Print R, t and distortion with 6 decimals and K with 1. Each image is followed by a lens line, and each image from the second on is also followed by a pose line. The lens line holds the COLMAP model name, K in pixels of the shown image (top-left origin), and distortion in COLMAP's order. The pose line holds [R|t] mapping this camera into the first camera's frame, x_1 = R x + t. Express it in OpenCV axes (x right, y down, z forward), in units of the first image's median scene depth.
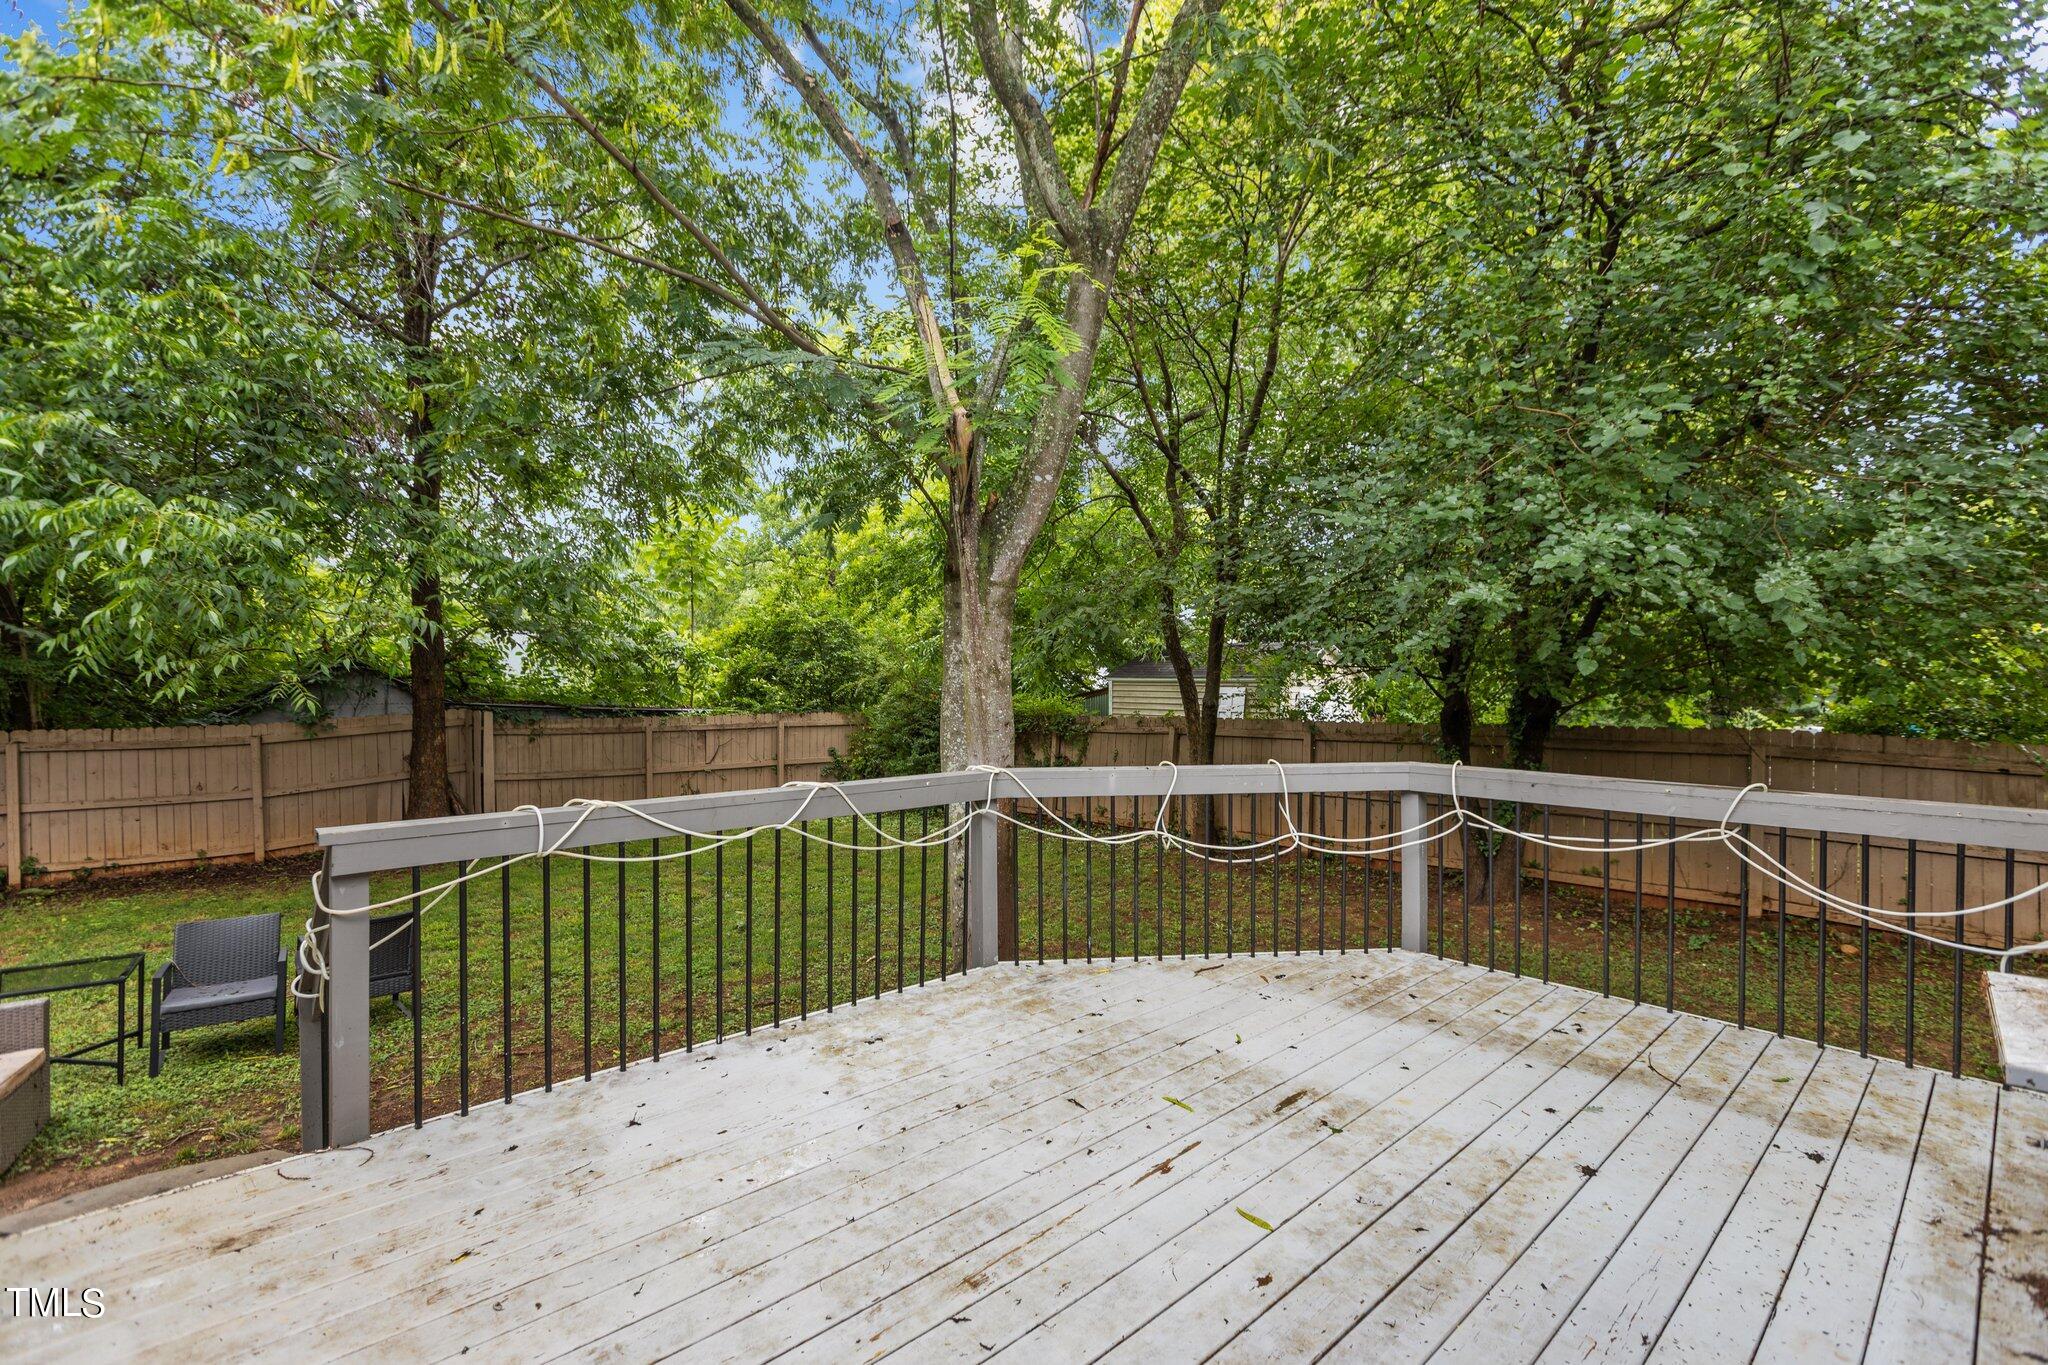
lens RADIAL K [[915.6, 0, 1031.1], [0, 915.6, 678.5], [0, 0, 1]] dist [-0.000070, 0.000738]
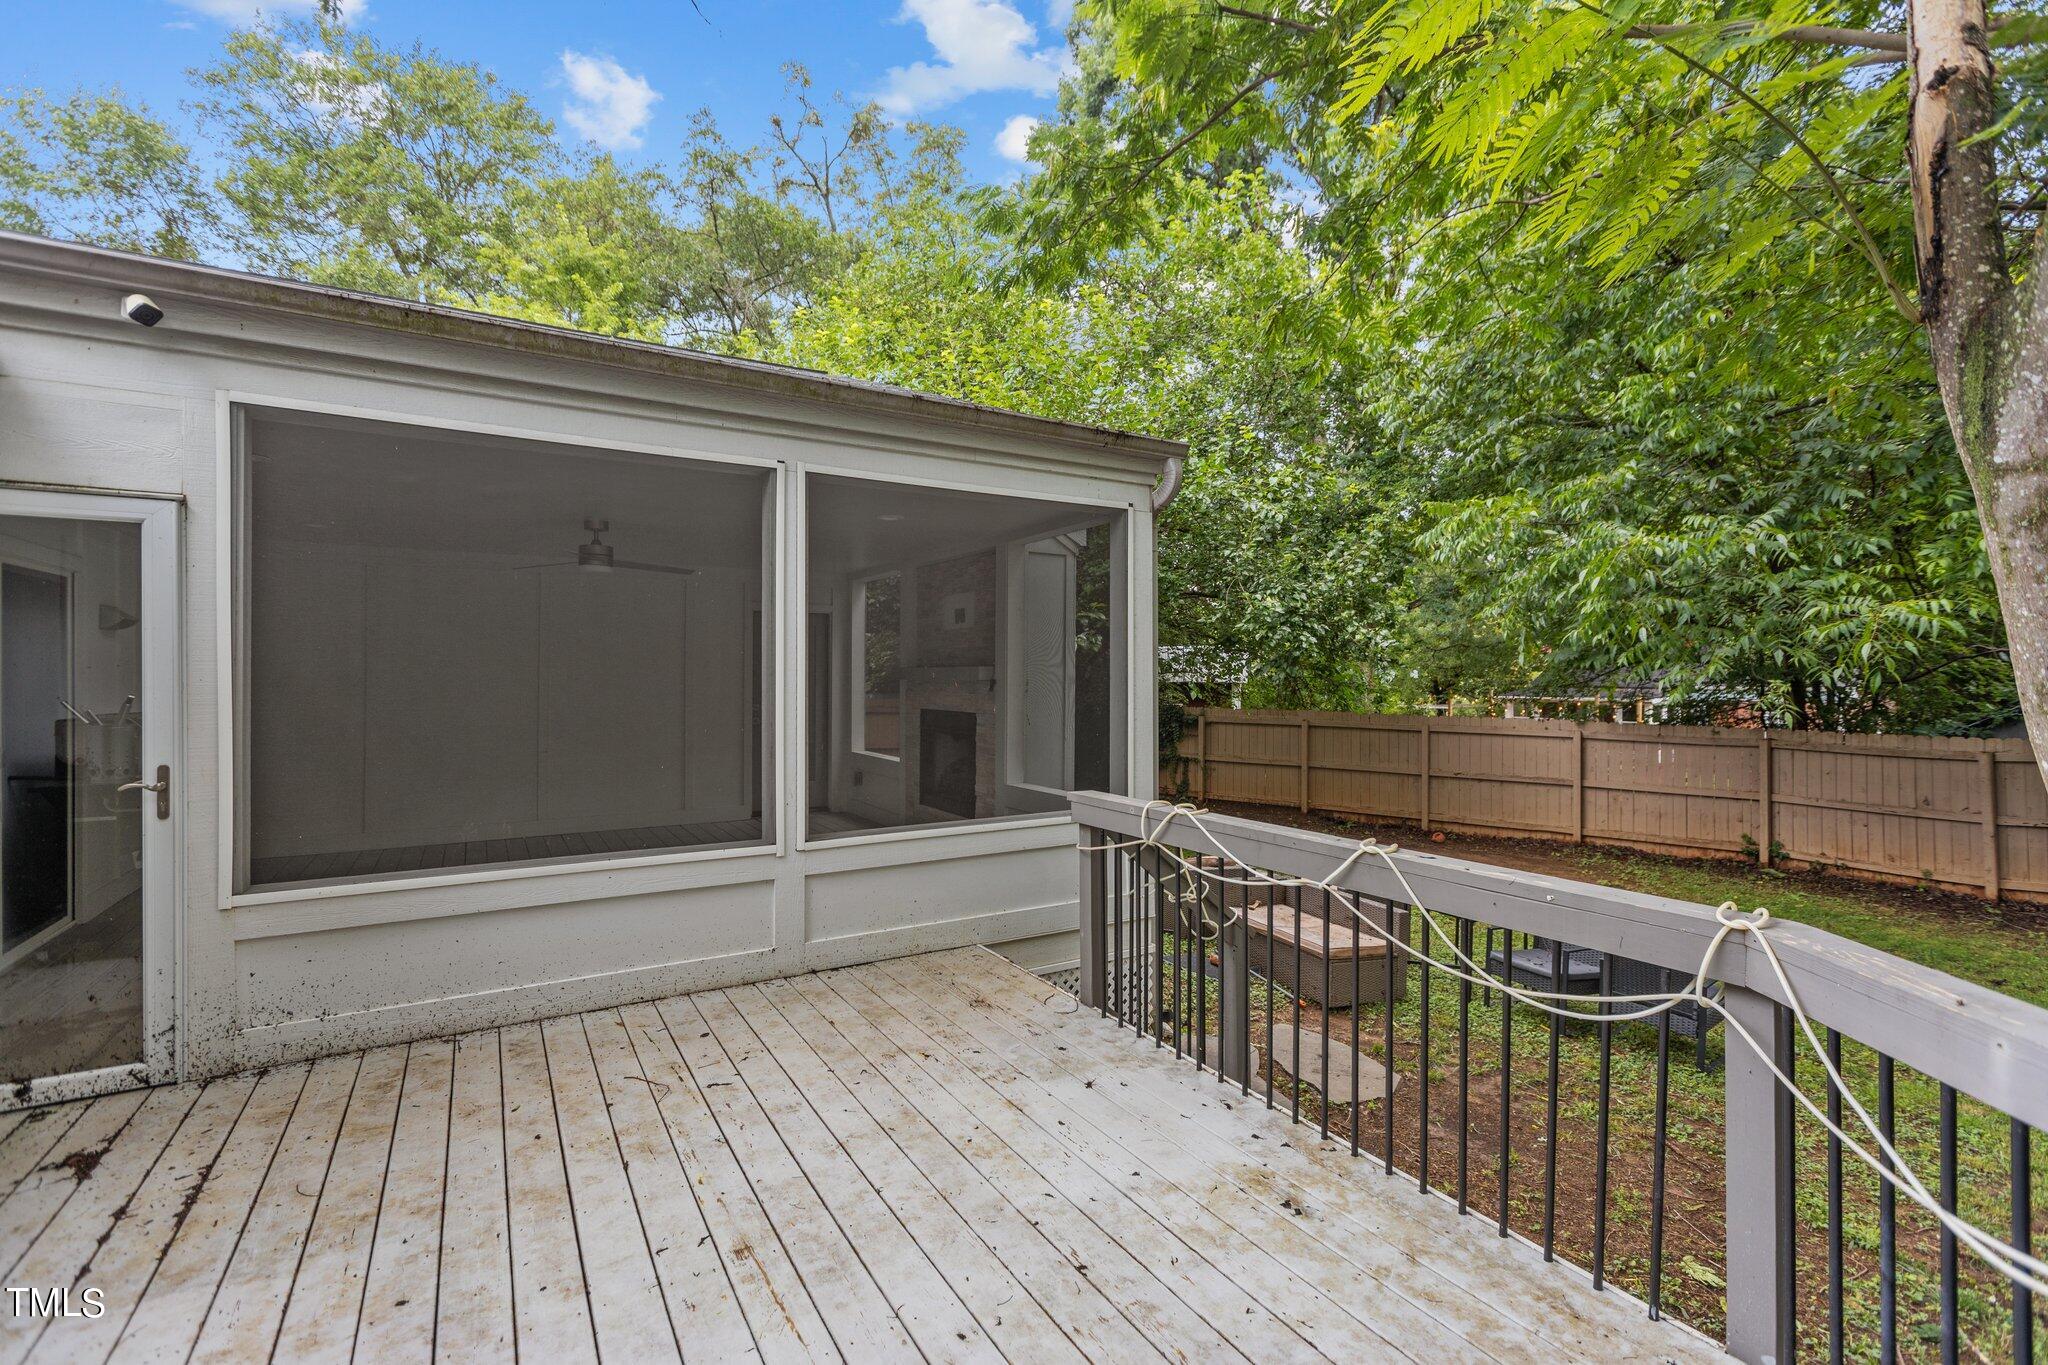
lens RADIAL K [[915.6, 0, 1032.8], [0, 915.6, 681.6], [0, 0, 1]] dist [-0.000070, 0.000738]
pose [[-0.194270, 0.007244, -0.980921, 0.449593], [-0.003925, 0.999959, 0.008162, -0.018666], [0.980940, 0.005435, -0.194234, 0.736597]]
